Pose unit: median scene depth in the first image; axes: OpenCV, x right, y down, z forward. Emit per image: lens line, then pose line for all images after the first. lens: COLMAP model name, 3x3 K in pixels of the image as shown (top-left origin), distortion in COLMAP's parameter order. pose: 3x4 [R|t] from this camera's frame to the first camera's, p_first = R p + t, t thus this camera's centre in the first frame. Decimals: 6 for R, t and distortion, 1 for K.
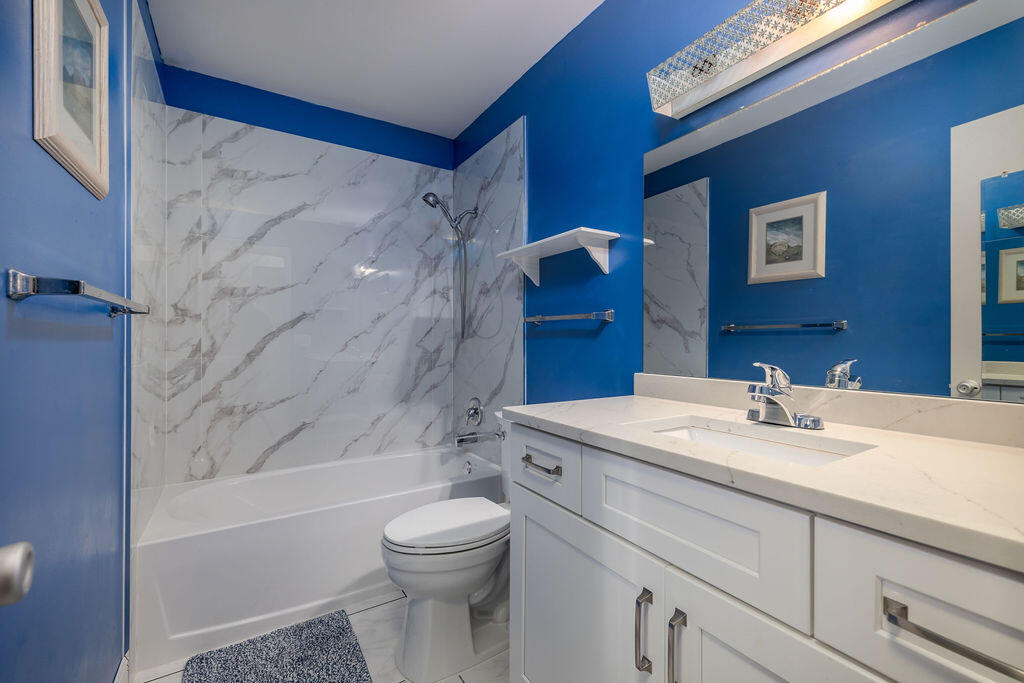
lens RADIAL K [[431.0, 0, 510.1], [0, 431.0, 340.8], [0, 0, 1]] dist [0.002893, 0.000791]
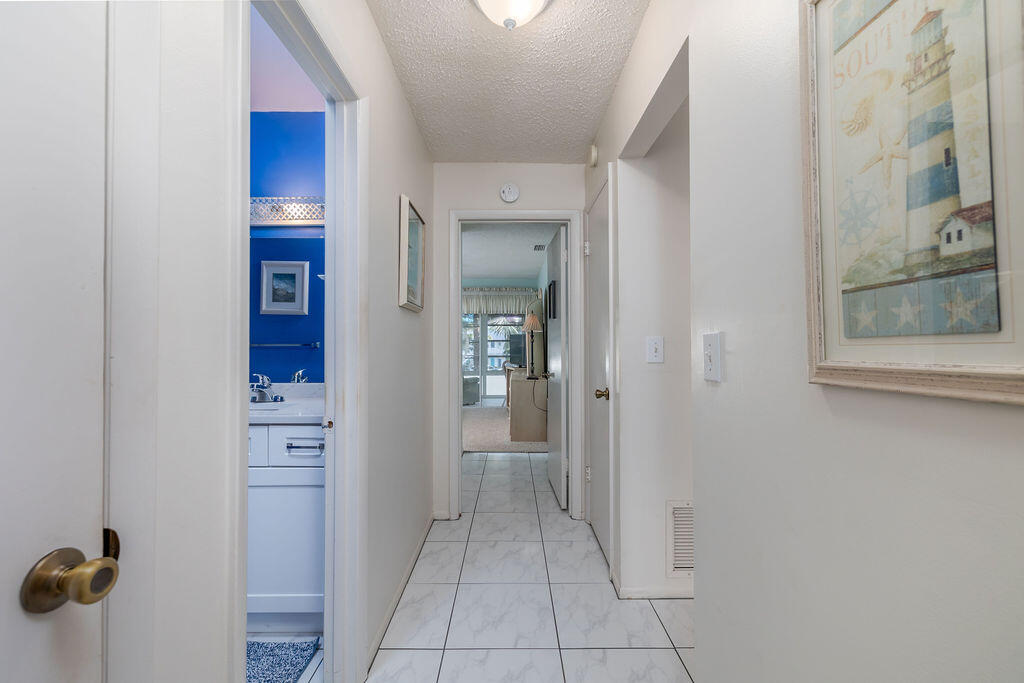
lens RADIAL K [[431.0, 0, 510.5], [0, 431.0, 337.7], [0, 0, 1]] dist [0.002893, 0.000791]
pose [[0.530244, 0.010538, 0.847779, -0.419328], [0.001678, 0.999908, -0.013479, -0.071343], [-0.847843, 0.008570, 0.530178, -0.887446]]
